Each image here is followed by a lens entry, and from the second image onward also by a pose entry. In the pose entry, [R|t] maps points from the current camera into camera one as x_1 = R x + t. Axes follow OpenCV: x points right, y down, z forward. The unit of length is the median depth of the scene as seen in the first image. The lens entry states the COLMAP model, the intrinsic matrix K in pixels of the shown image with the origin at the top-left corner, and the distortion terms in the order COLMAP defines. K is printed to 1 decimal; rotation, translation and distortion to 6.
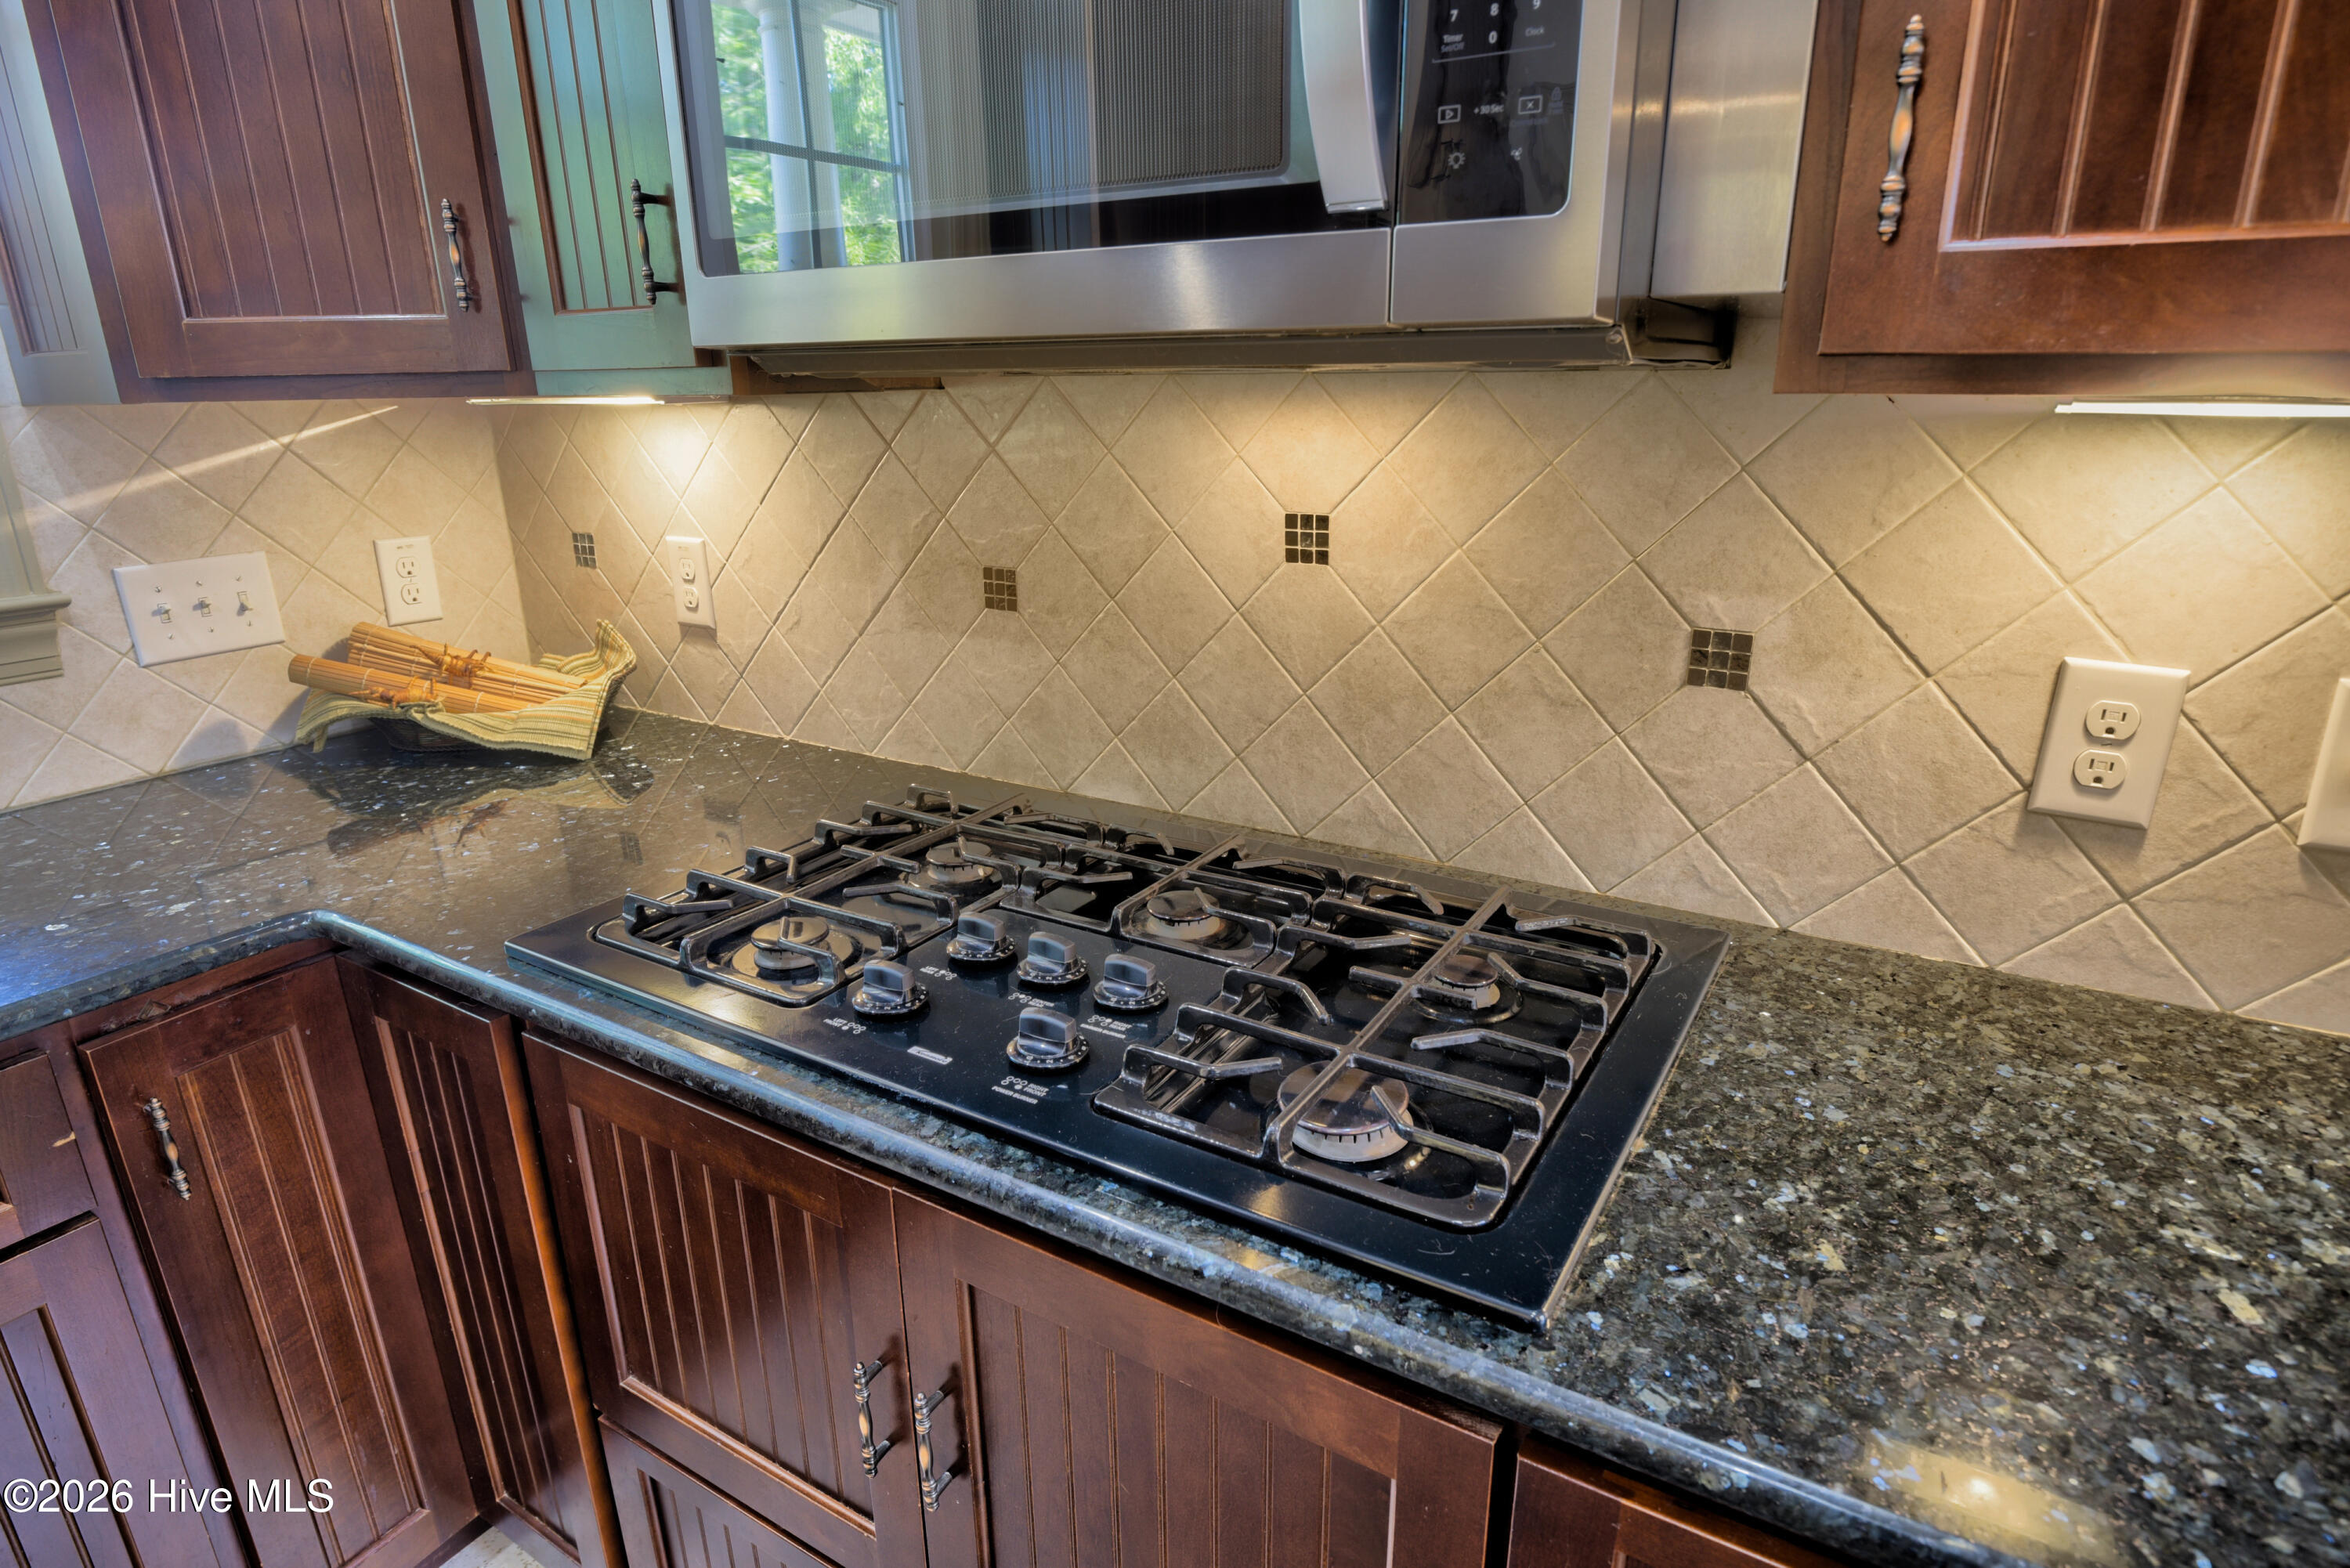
lens RADIAL K [[1283.1, 0, 1182.1], [0, 1283.1, 791.4], [0, 0, 1]] dist [-0.012392, -0.002088]
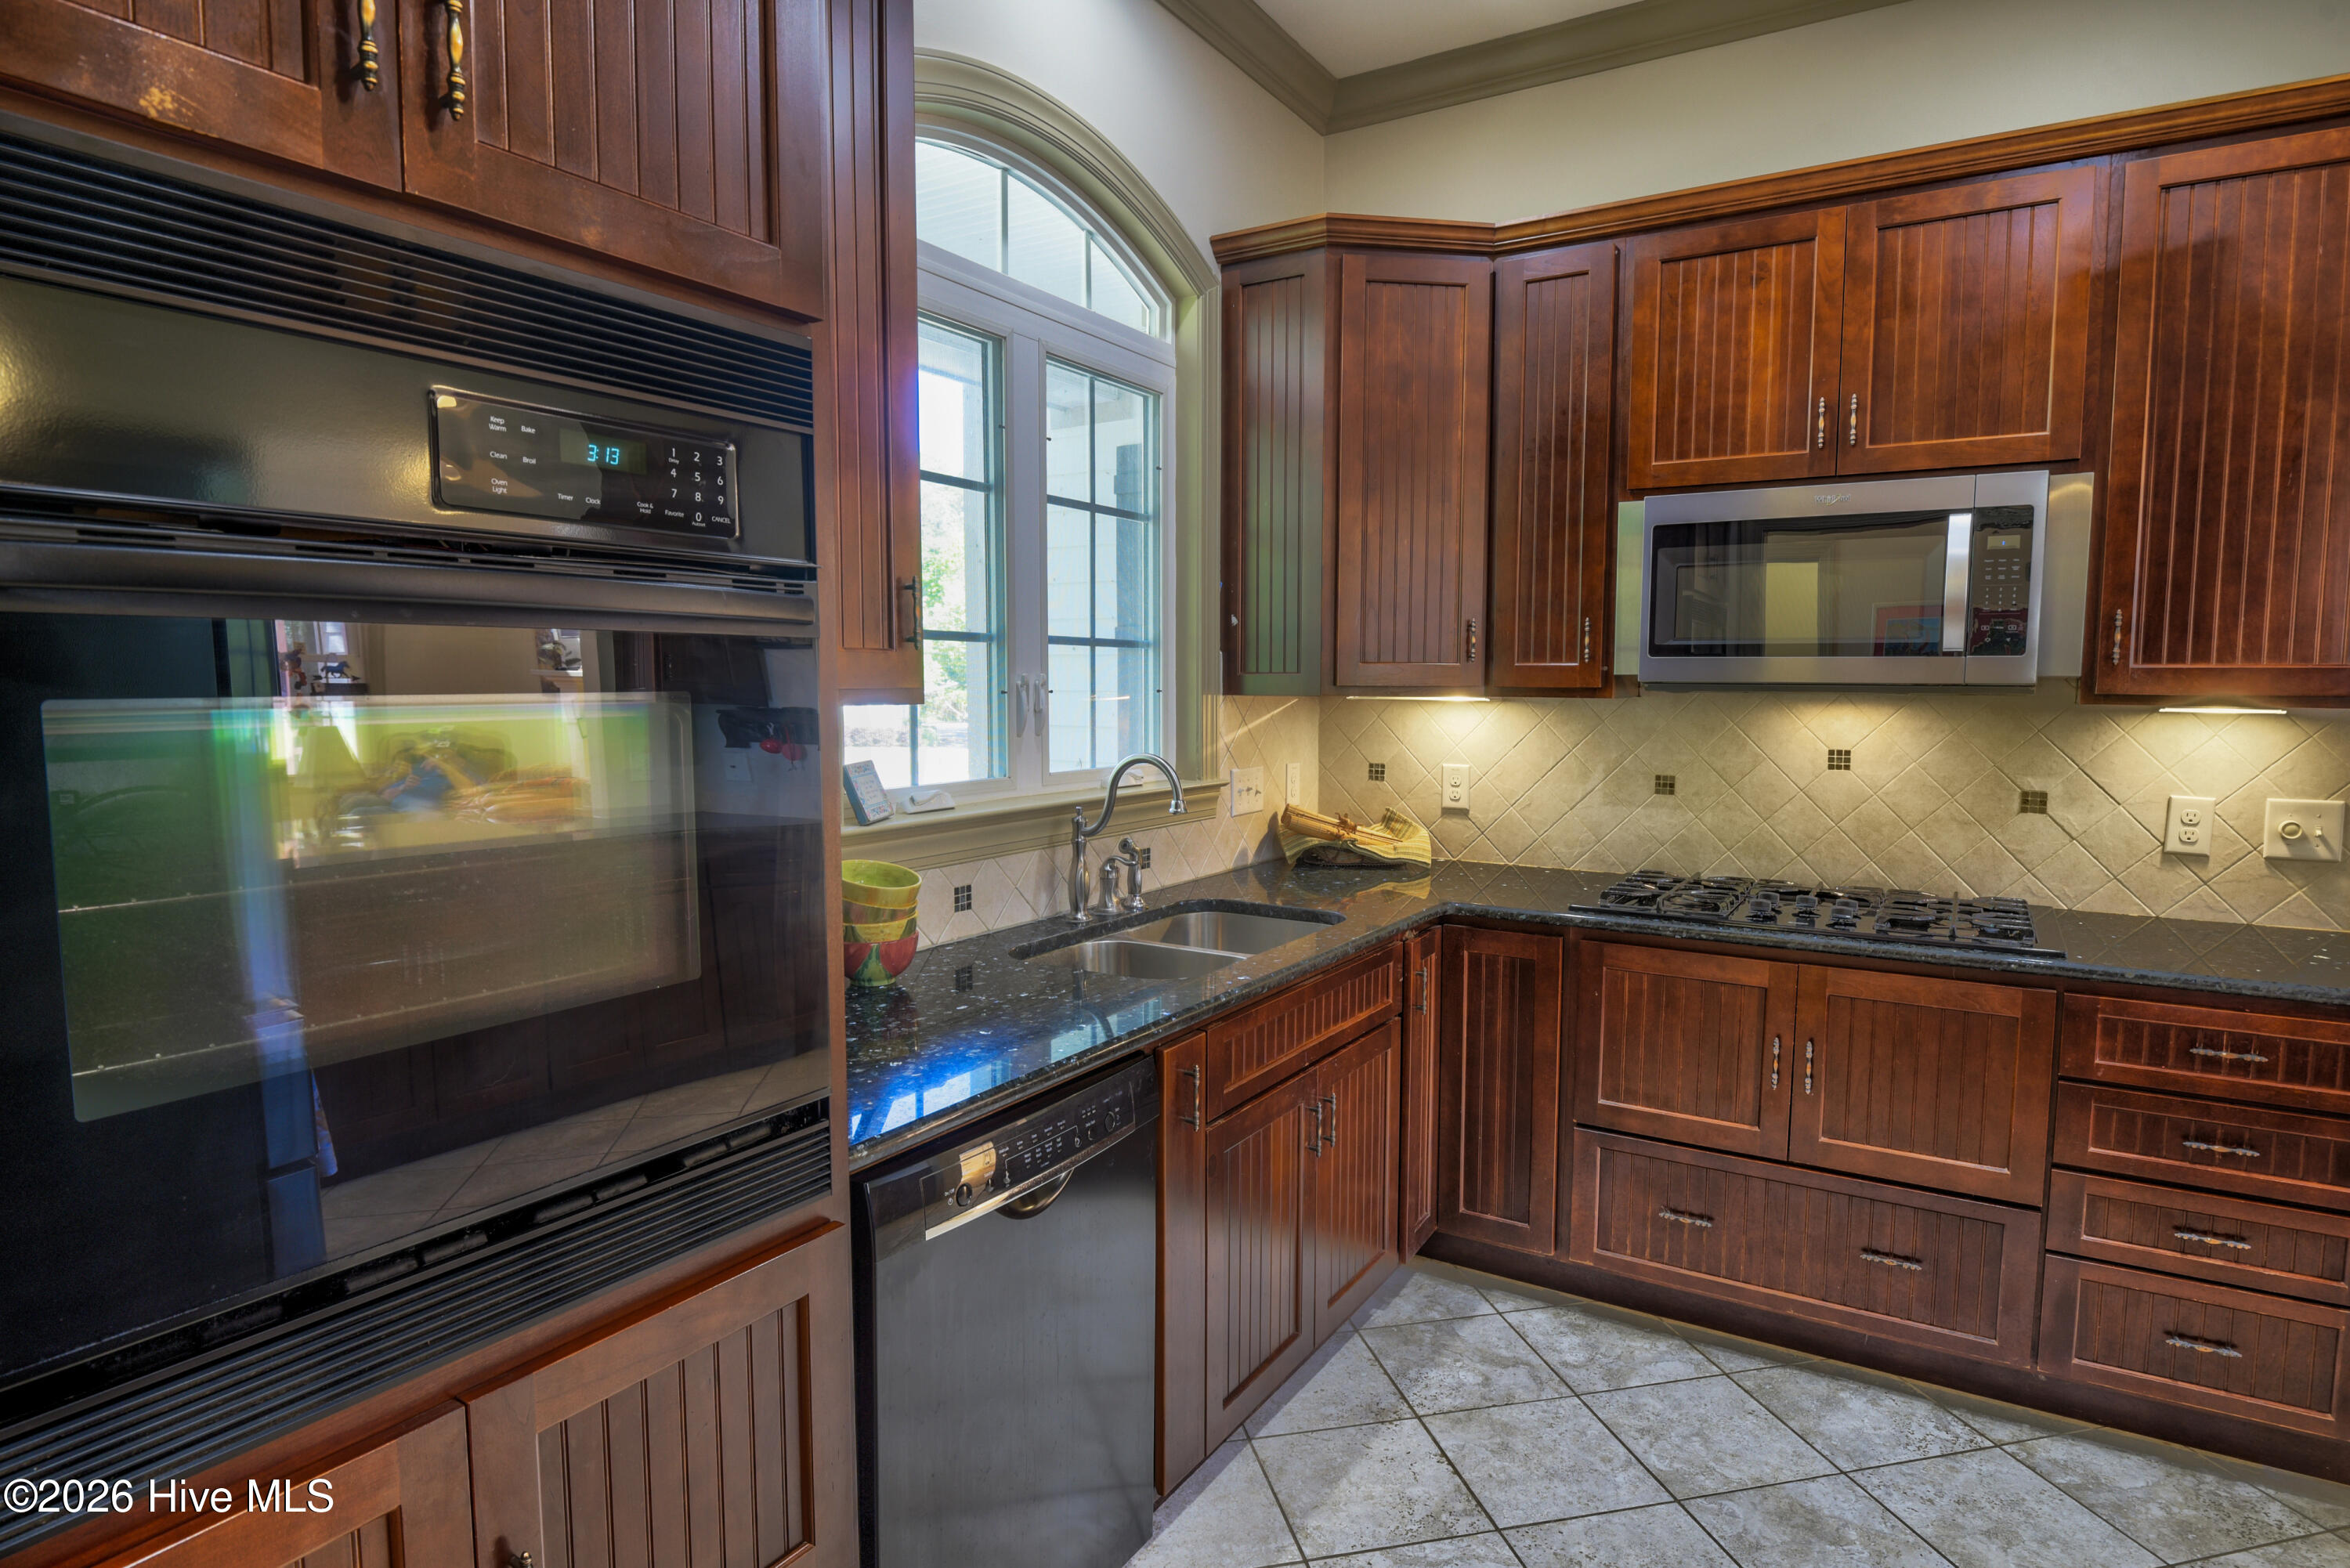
lens RADIAL K [[1283.1, 0, 1182.1], [0, 1283.1, 791.4], [0, 0, 1]] dist [-0.012392, -0.002088]
pose [[0.999863, 0.016162, -0.003487, -1.139040], [-0.016532, 0.974081, -0.225595, 0.427234], [-0.000250, 0.225622, 0.974215, -1.339280]]
